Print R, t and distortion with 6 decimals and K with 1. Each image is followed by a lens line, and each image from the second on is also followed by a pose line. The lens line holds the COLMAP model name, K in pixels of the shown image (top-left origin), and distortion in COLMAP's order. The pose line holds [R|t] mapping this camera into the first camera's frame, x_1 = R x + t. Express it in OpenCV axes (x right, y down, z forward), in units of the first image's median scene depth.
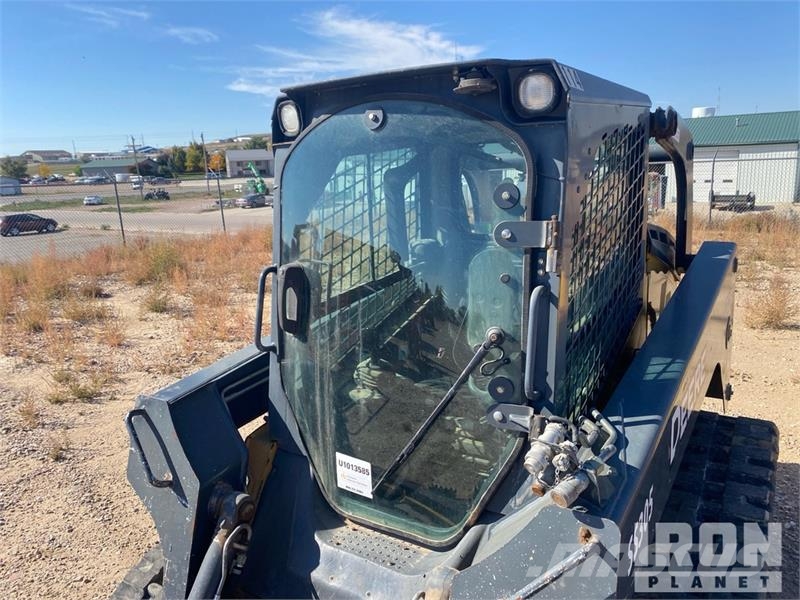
lens RADIAL K [[622.2, 0, 395.9], [0, 622.2, 303.5], [0, 0, 1]] dist [0.006634, 0.003570]
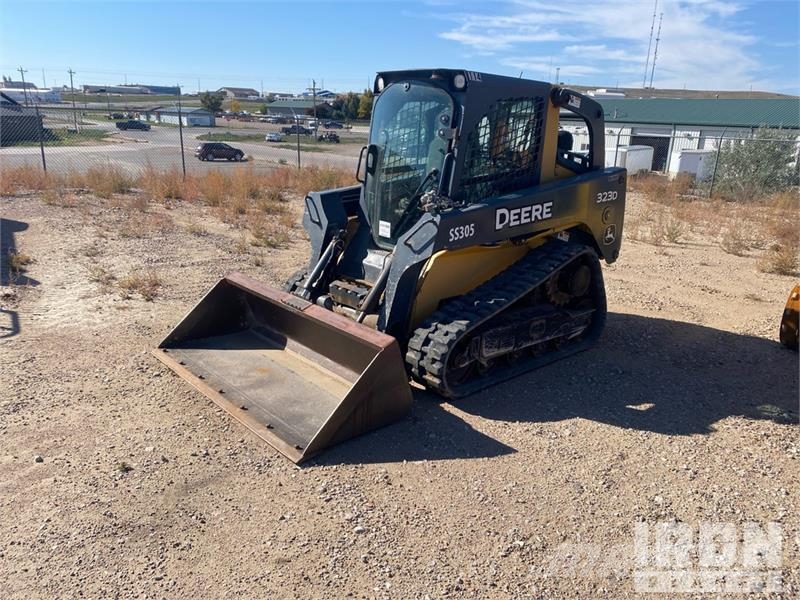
lens RADIAL K [[605.6, 0, 394.6], [0, 605.6, 299.3], [0, 0, 1]] dist [0.110721, -0.232755]
pose [[0.963567, 0.142857, -0.226119, 0.555750], [-0.127595, 0.988529, 0.080808, 0.341485], [0.235069, -0.049012, 0.970742, -1.375929]]
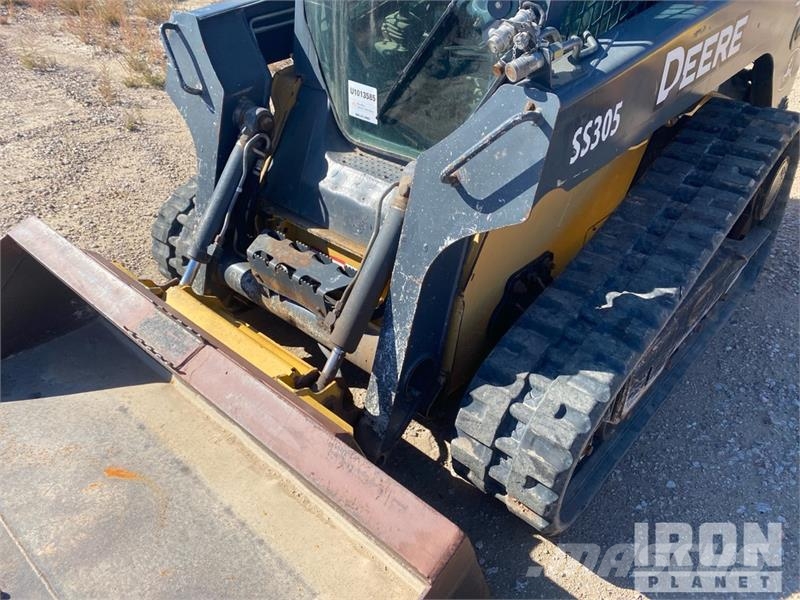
lens RADIAL K [[612.2, 0, 399.6], [0, 612.2, 291.0], [0, 0, 1]] dist [0.063926, -0.079118]
pose [[0.987795, 0.122755, -0.095872, 0.134192], [-0.080343, 0.928884, 0.361551, 0.180533], [0.133436, -0.349436, 0.927410, -0.099830]]
